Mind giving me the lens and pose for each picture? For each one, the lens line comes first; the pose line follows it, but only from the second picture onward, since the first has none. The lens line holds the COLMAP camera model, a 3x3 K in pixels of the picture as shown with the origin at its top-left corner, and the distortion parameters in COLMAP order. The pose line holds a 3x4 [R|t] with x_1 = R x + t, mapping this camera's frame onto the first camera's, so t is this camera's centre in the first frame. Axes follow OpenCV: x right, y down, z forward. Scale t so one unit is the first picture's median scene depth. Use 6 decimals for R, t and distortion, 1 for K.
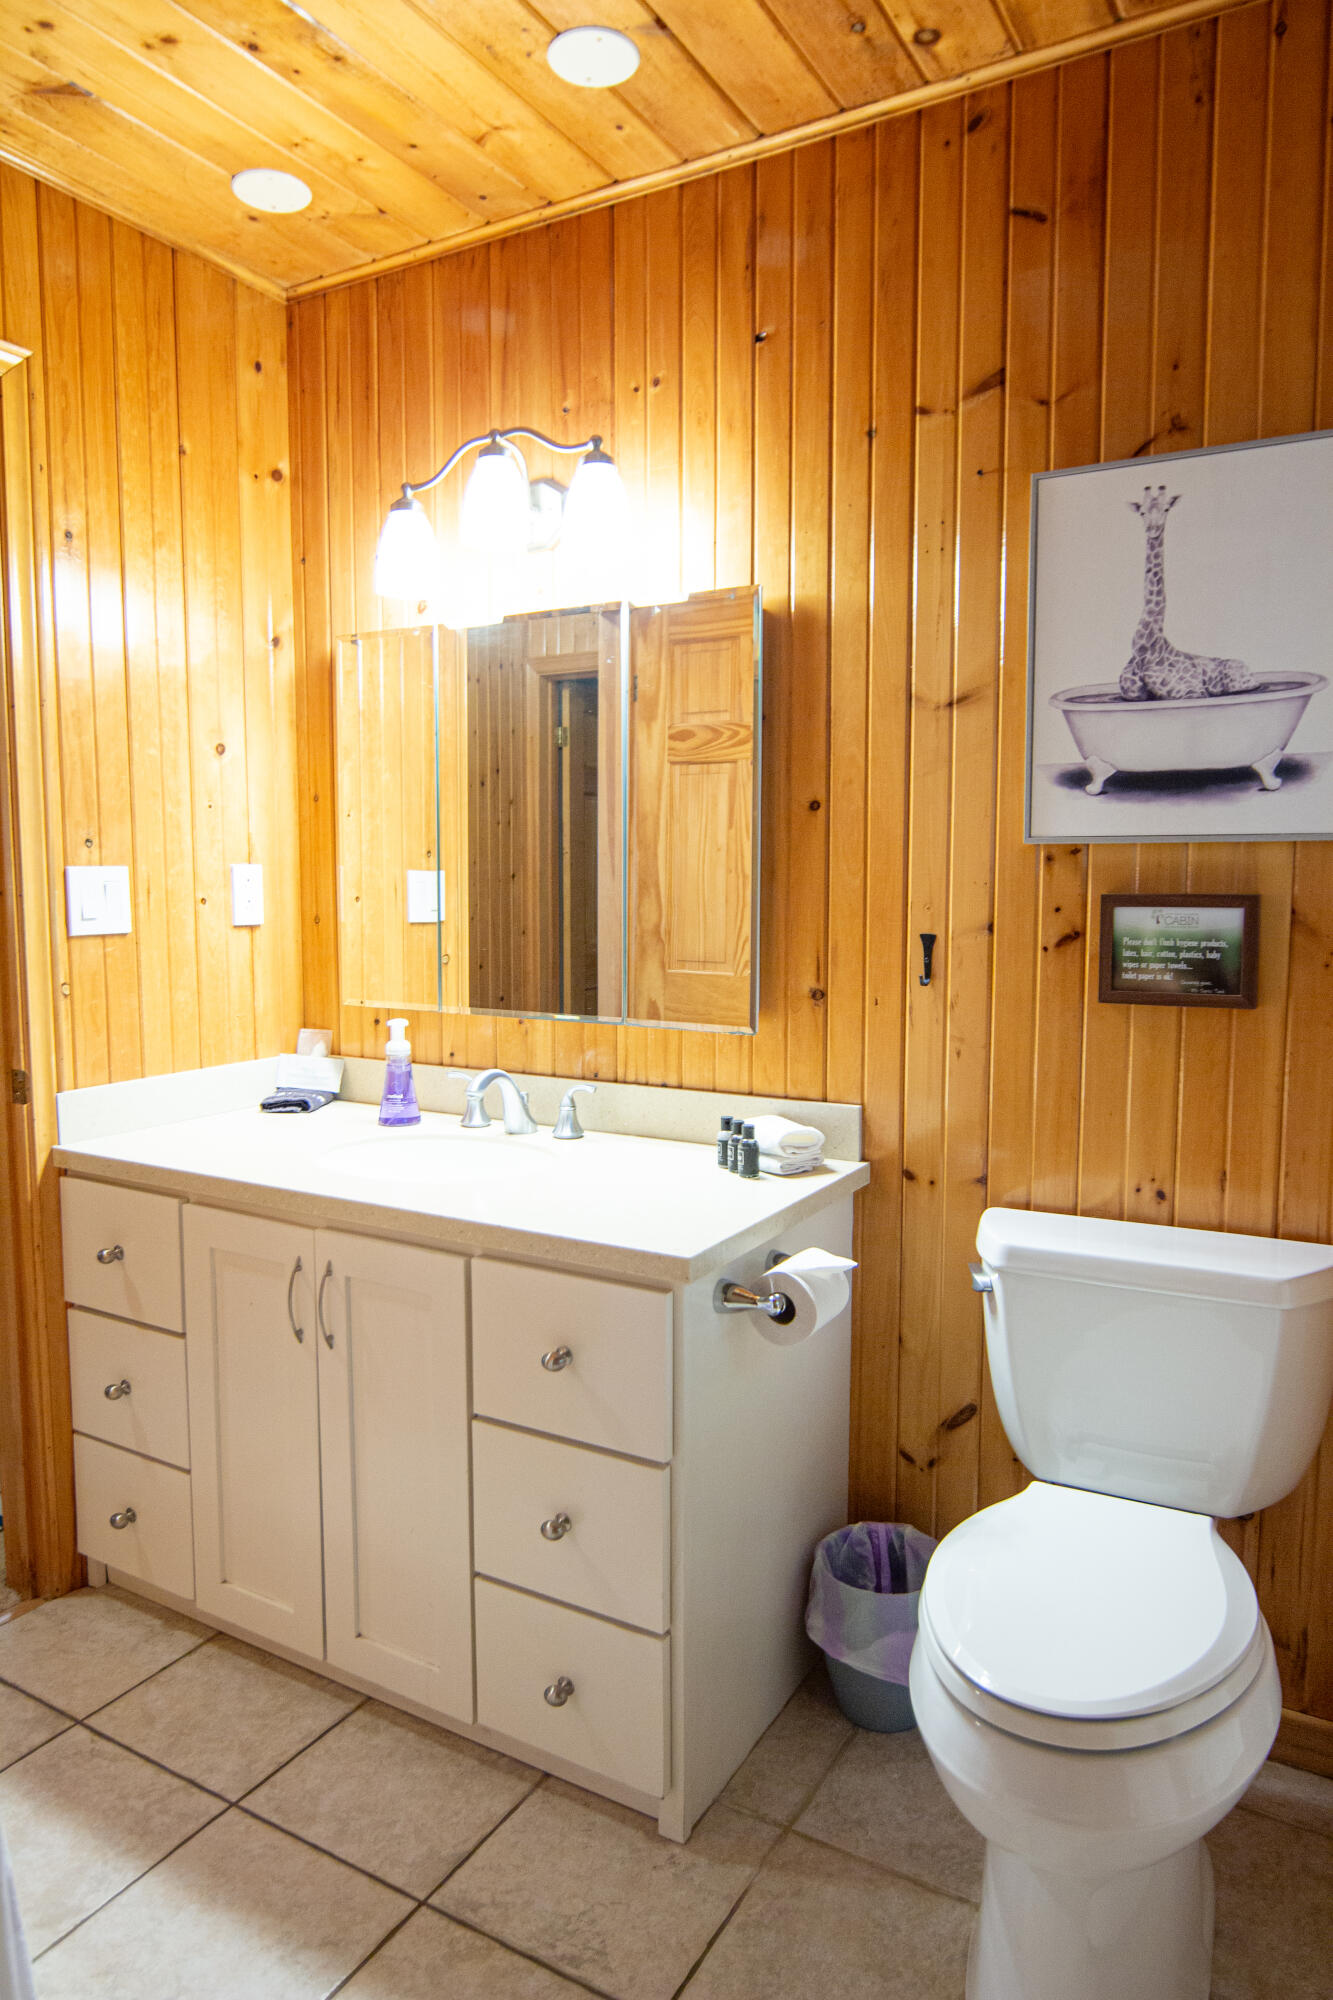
lens RADIAL K [[1322.9, 0, 665.7], [0, 1322.9, 998.2], [0, 0, 1]] dist [-0.010574, -0.001560]
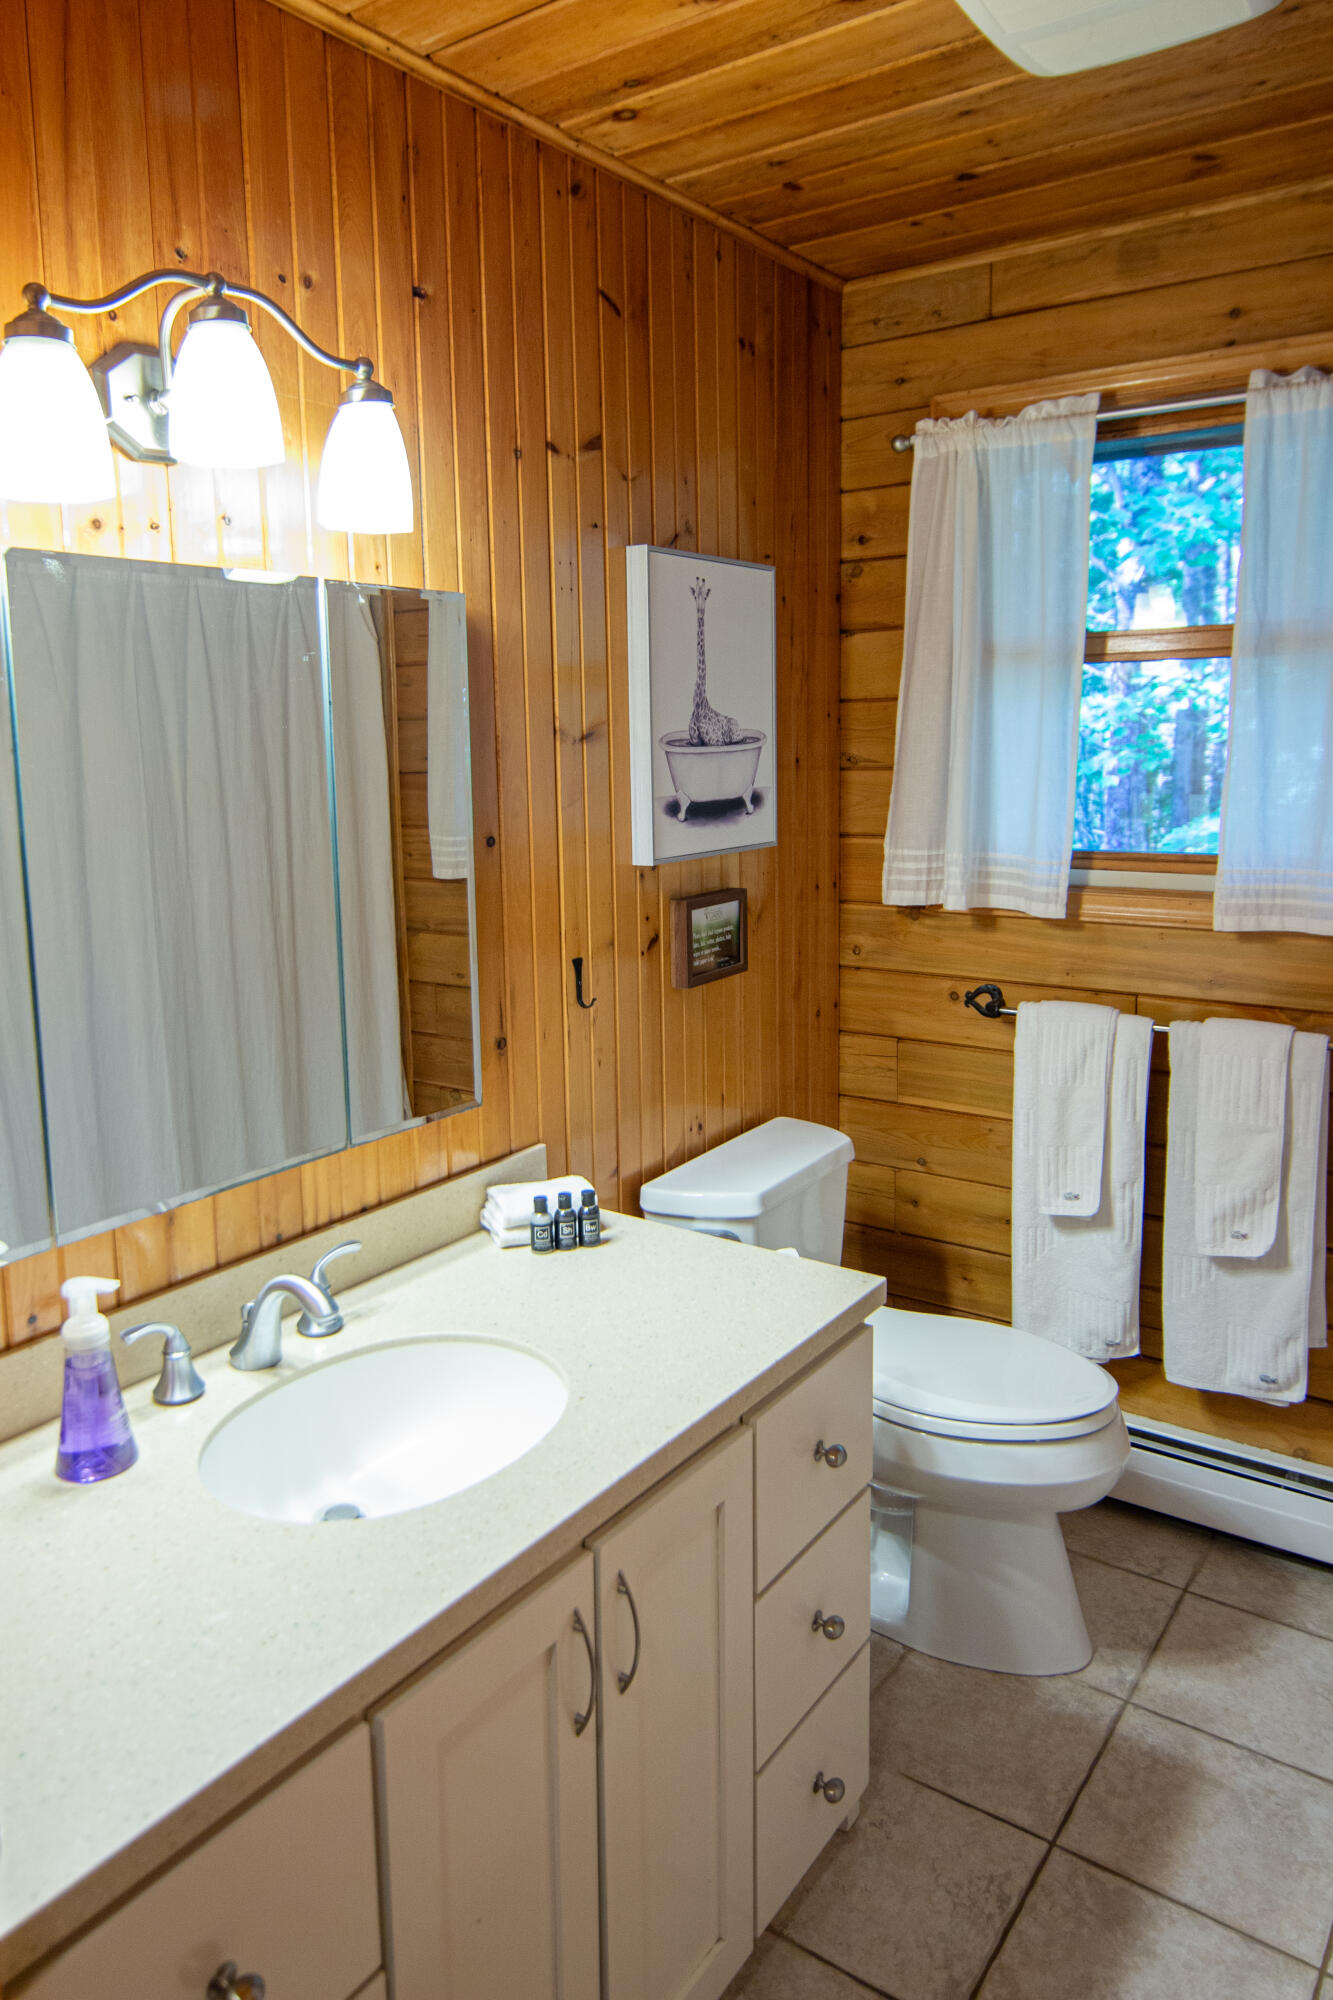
lens RADIAL K [[1322.9, 0, 736.5], [0, 1322.9, 921.9], [0, 0, 1]] dist [-0.010574, -0.001560]
pose [[0.068925, -0.135353, 0.988397, -0.898935], [0.112860, 0.985451, 0.127080, -0.214643], [-0.991217, 0.102792, 0.083199, 0.870189]]
